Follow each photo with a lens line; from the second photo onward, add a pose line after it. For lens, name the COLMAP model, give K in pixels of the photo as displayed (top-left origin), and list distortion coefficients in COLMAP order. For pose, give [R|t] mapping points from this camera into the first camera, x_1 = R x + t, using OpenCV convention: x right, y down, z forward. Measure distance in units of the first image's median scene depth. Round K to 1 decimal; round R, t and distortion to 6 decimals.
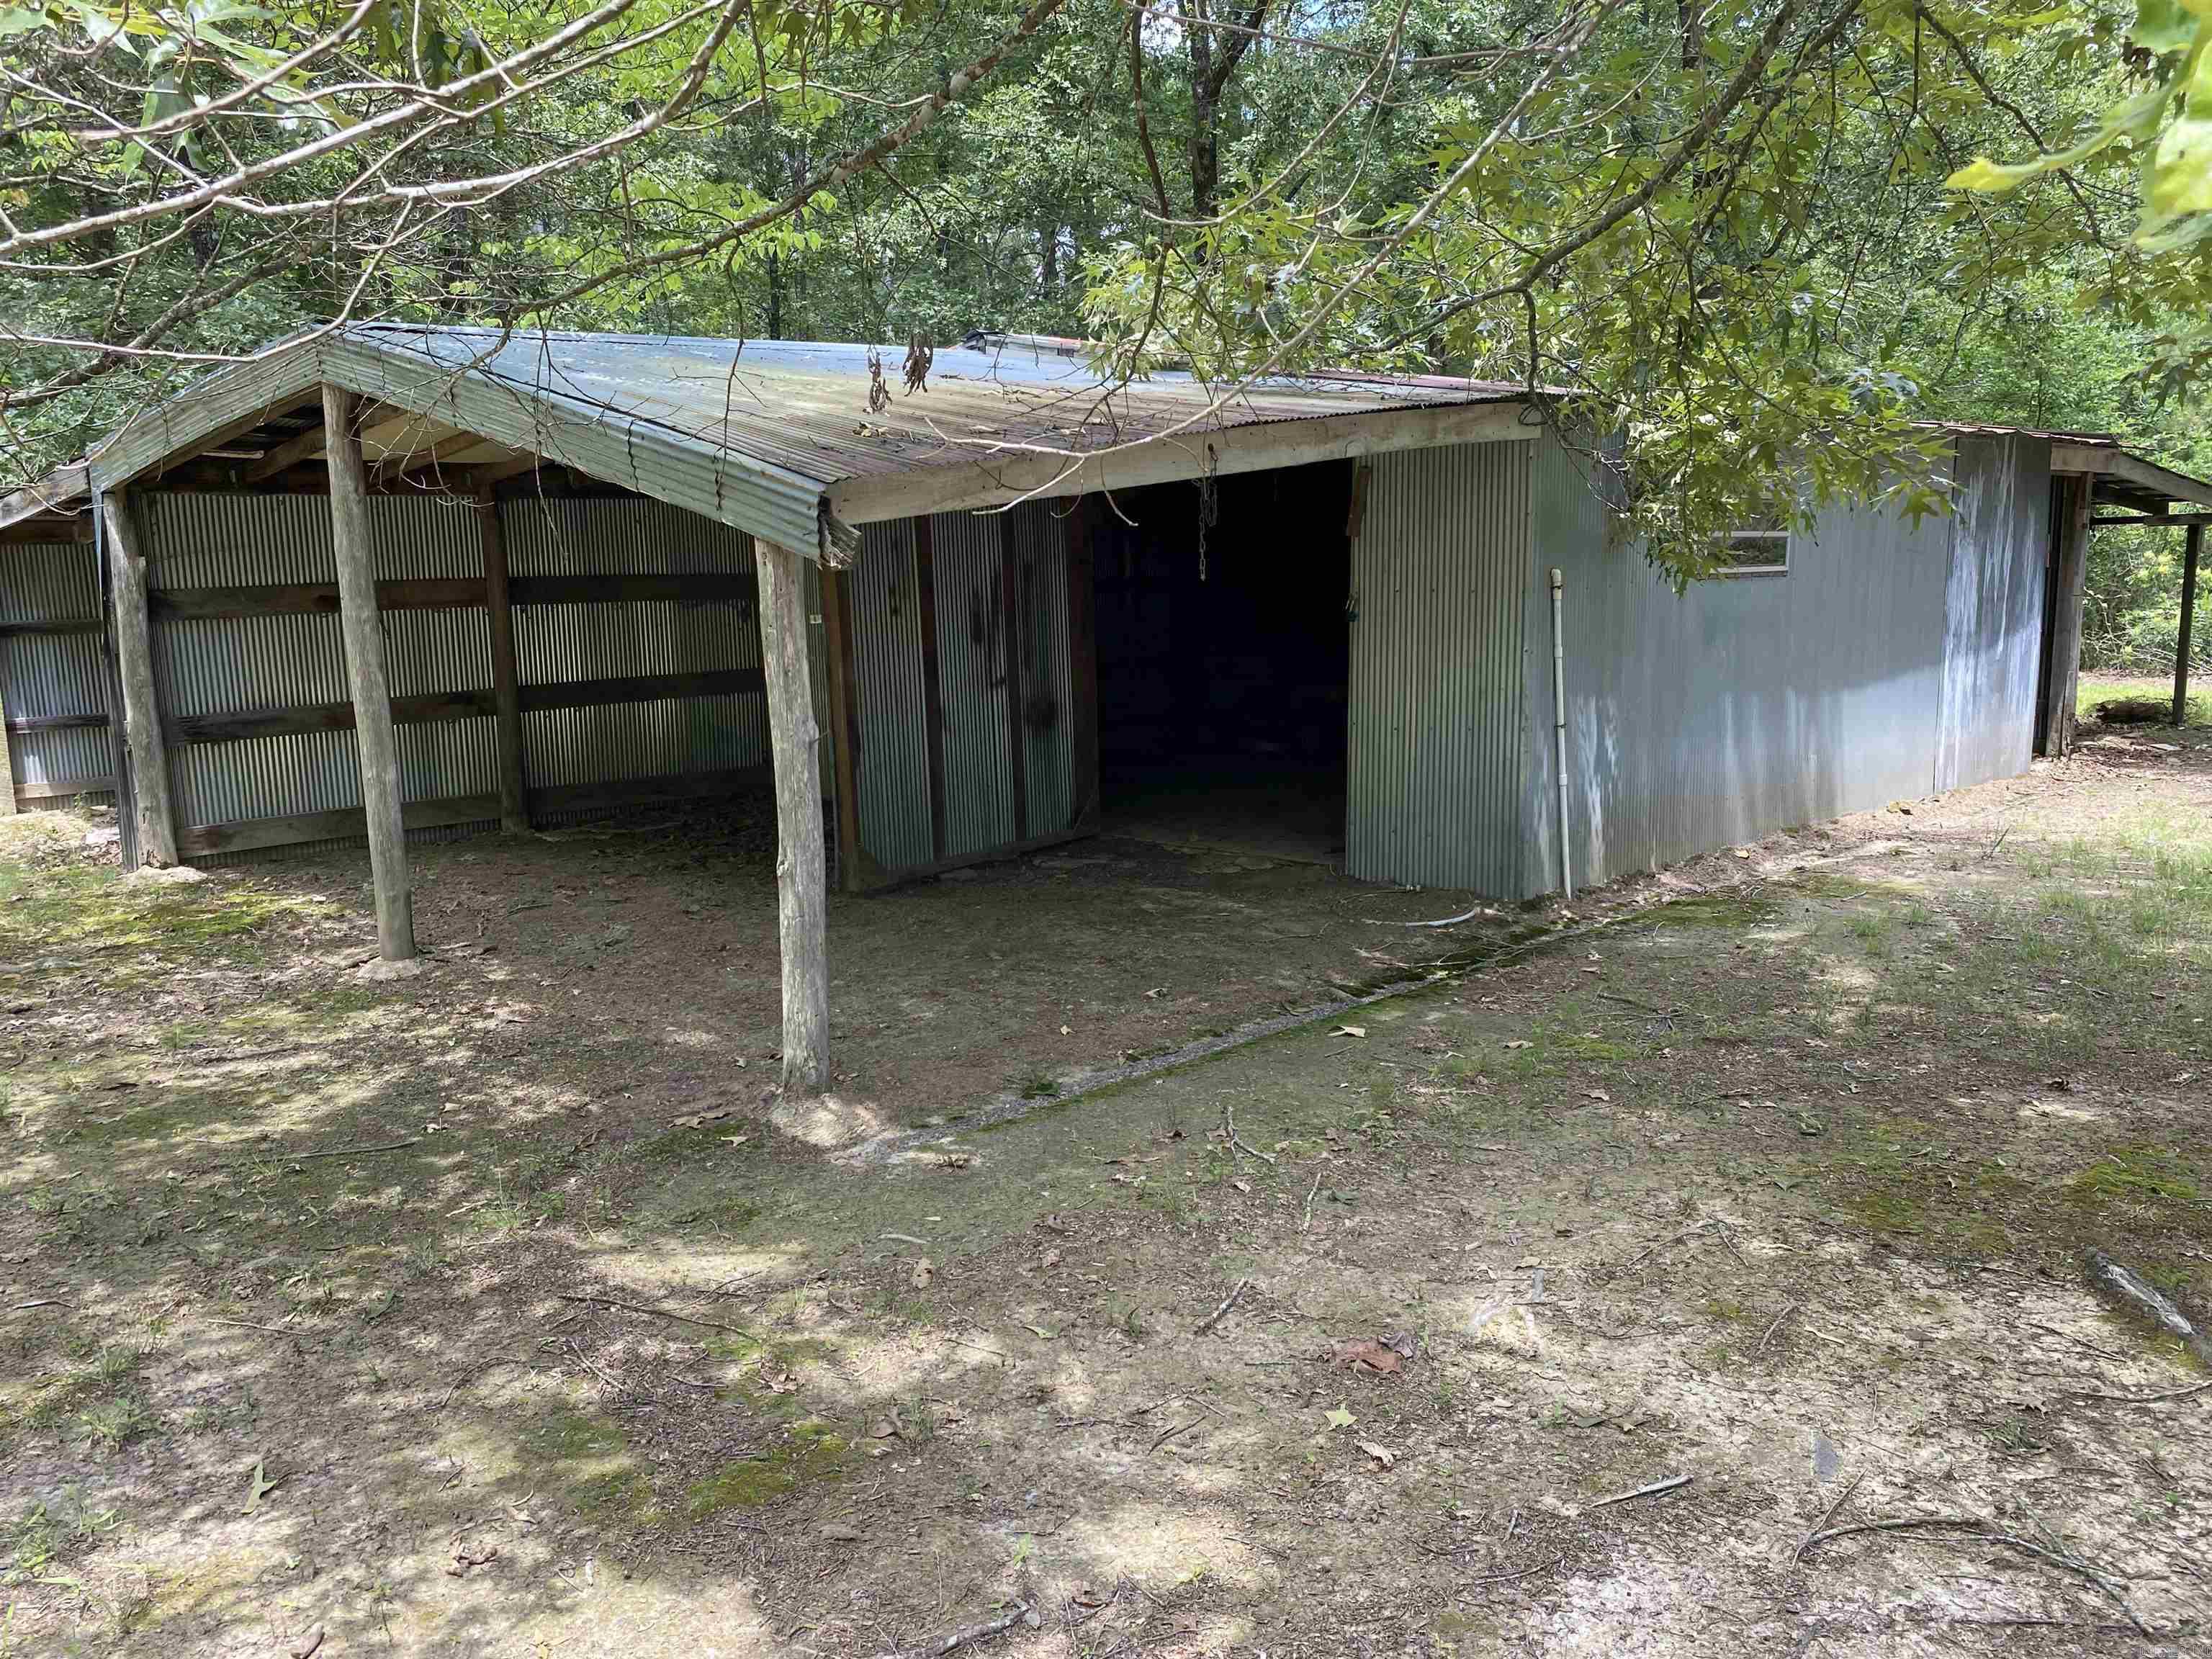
lens RADIAL K [[2118.4, 0, 1010.6], [0, 2118.4, 960.6], [0, 0, 1]] dist [0.136118, -0.486356]
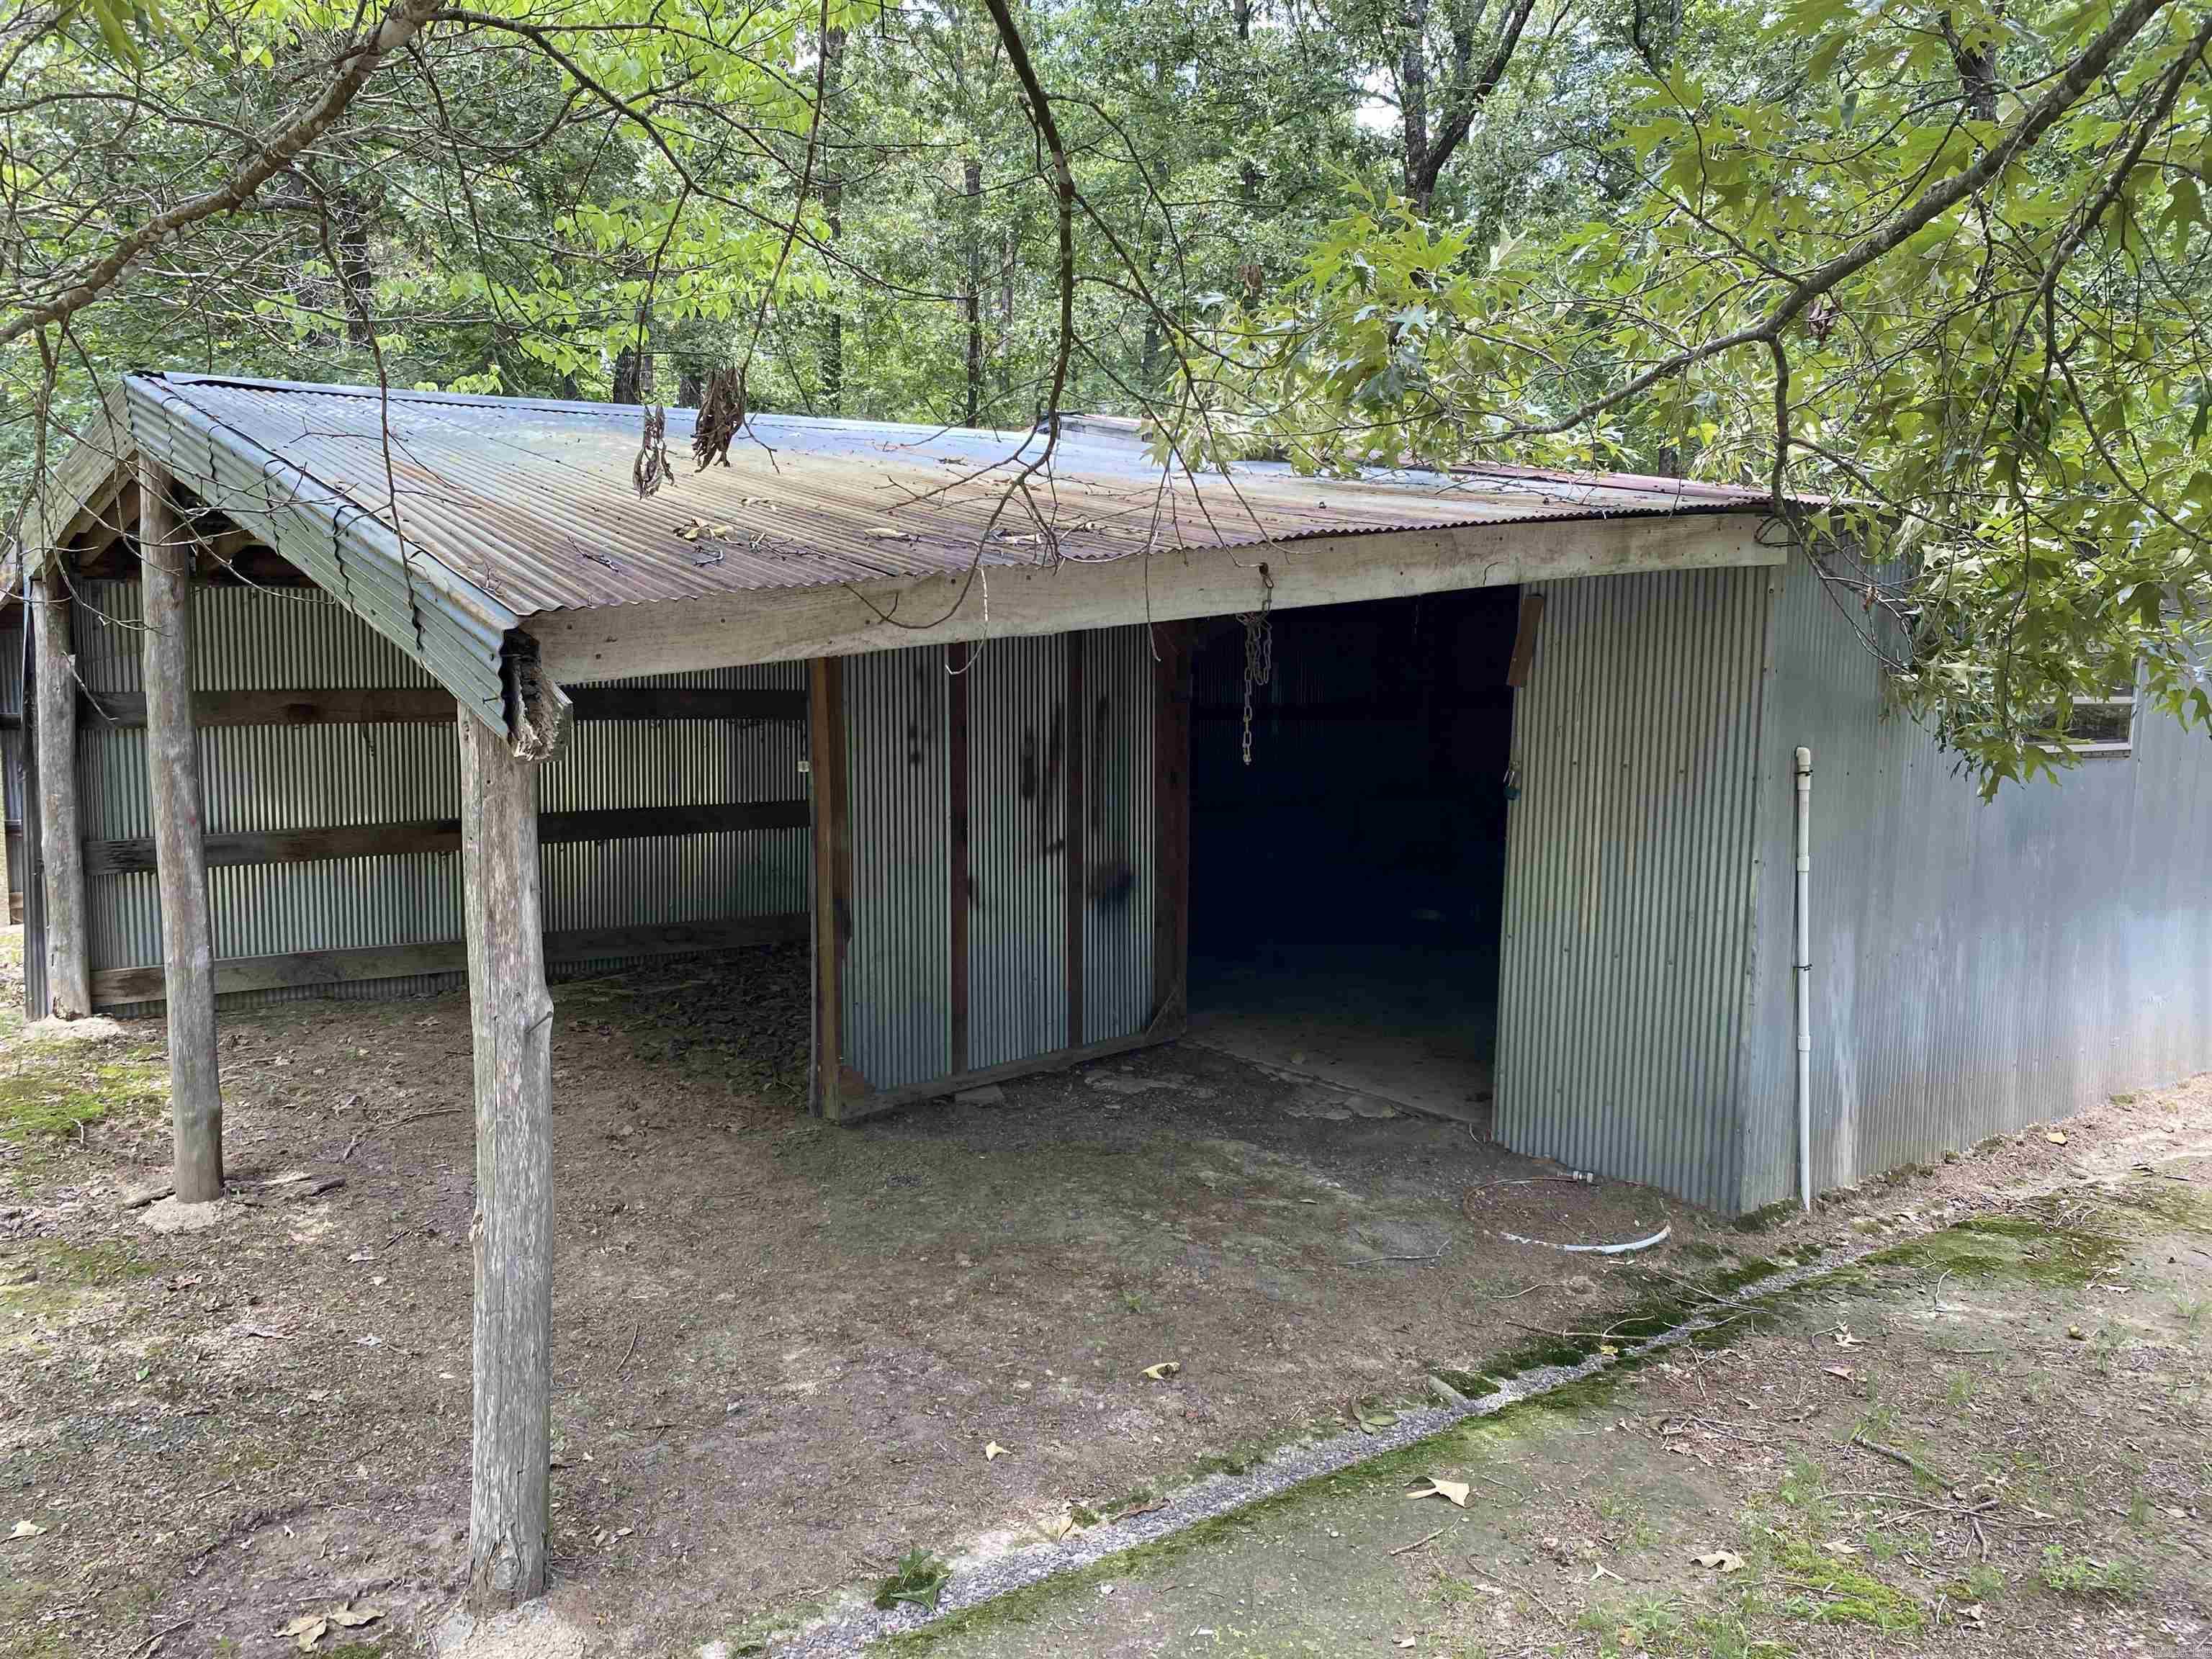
lens RADIAL K [[1640.2, 0, 1106.0], [0, 1640.2, 829.5], [0, 0, 1]] dist [0.035168, -0.088319]
pose [[0.989073, 0.049320, -0.138929, 0.105993], [-0.057704, 0.996707, -0.056972, -0.113504], [0.135661, 0.064366, 0.988662, 0.439849]]
